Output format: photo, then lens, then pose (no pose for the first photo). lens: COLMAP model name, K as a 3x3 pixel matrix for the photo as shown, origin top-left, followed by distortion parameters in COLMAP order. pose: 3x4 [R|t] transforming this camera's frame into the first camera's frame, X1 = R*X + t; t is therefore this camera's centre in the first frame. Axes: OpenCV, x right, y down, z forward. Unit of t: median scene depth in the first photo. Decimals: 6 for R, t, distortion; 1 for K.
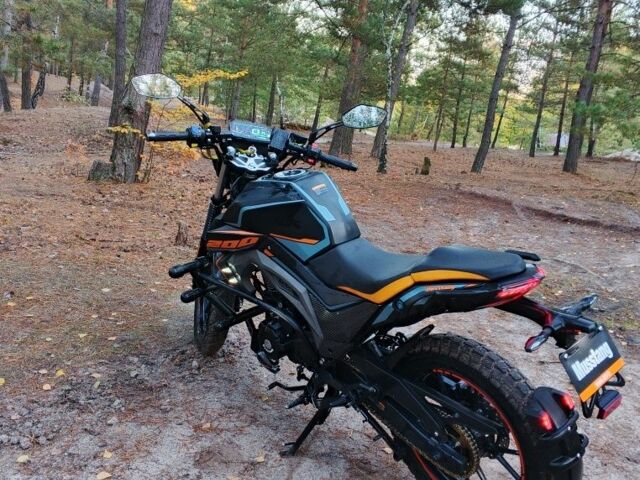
lens RADIAL K [[671.8, 0, 321.4], [0, 671.8, 262.0], [0, 0, 1]] dist [0.184187, -0.483499]
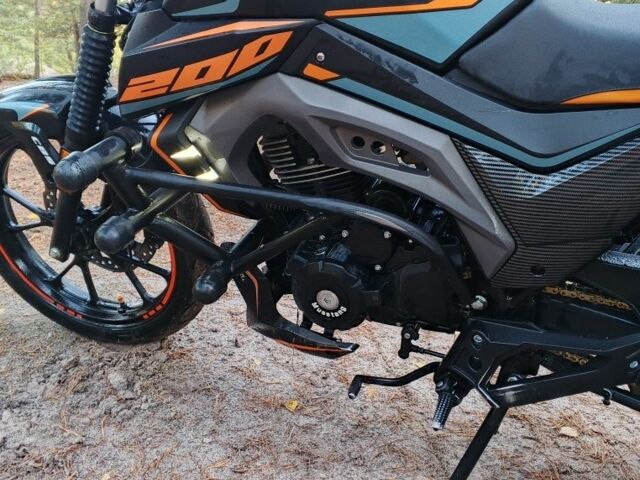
lens RADIAL K [[671.8, 0, 321.4], [0, 671.8, 262.0], [0, 0, 1]] dist [0.184187, -0.483499]
pose [[0.923618, -0.247718, 0.292516, -0.215153], [0.212043, 0.965917, 0.148465, 0.033916], [-0.319324, -0.075099, 0.944665, 0.614717]]
